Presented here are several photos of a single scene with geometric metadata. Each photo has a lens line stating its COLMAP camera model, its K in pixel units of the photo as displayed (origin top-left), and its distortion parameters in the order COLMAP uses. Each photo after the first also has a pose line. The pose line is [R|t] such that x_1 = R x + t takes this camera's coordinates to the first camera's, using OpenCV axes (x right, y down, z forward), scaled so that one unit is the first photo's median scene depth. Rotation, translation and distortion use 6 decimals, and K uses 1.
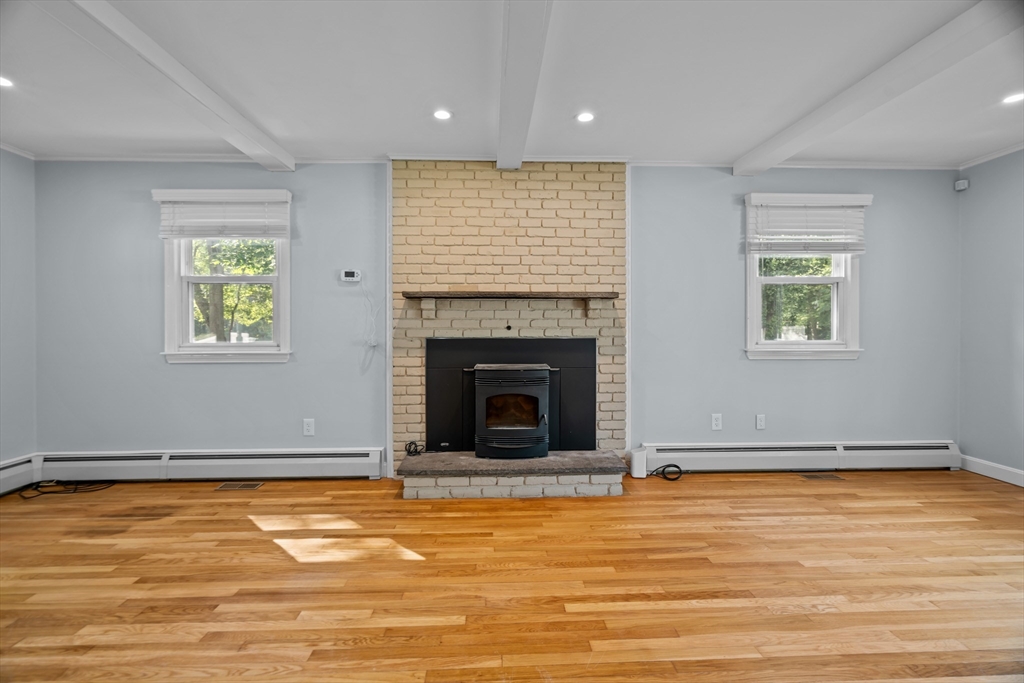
lens RADIAL K [[466.6, 0, 511.5], [0, 466.6, 329.5], [0, 0, 1]] dist [-0.007865, 0.003520]
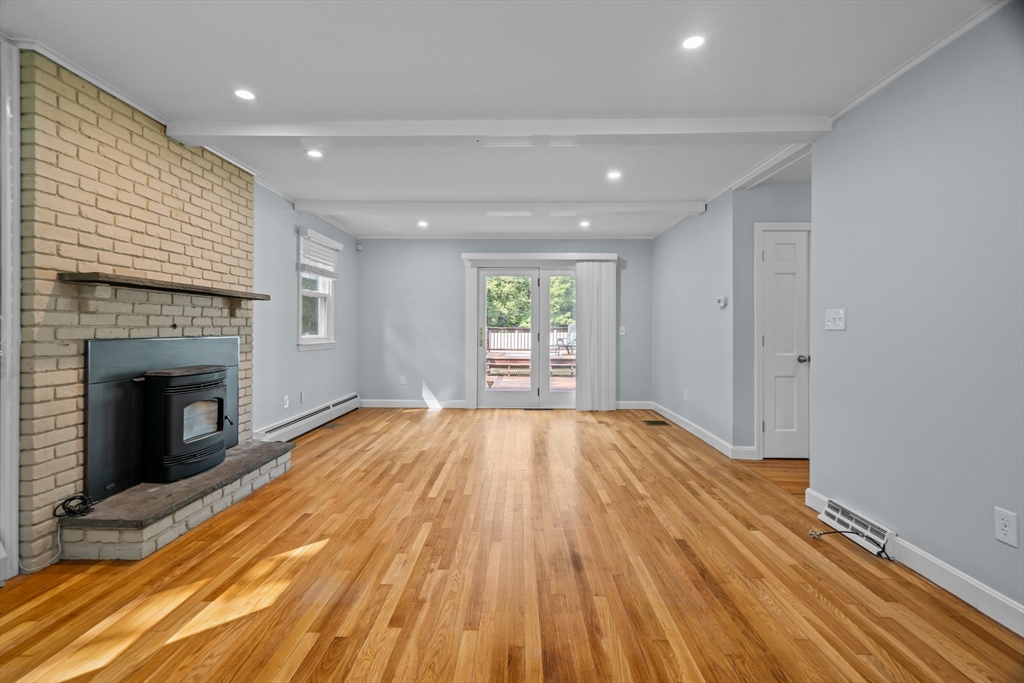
lens RADIAL K [[466.6, 0, 512.2], [0, 466.6, 326.1], [0, 0, 1]] dist [-0.007865, 0.003520]
pose [[0.057338, 0.007303, 0.998328, -0.826606], [-0.002643, 0.999971, -0.007163, 0.000595], [-0.998351, -0.002228, 0.057355, 0.335888]]
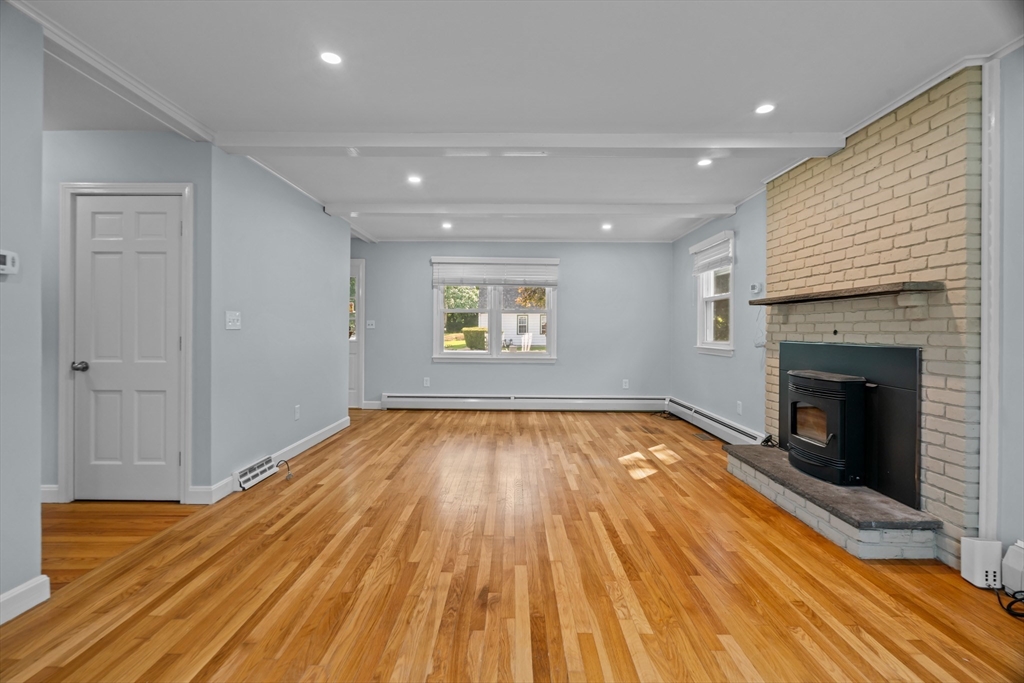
lens RADIAL K [[466.6, 0, 507.2], [0, 466.6, 326.6], [0, 0, 1]] dist [-0.007865, 0.003520]
pose [[-0.055926, -0.004584, -0.998424, 0.913804], [-0.007813, 0.999961, -0.004154, -0.005950], [0.998404, 0.007569, -0.055959, 0.432350]]
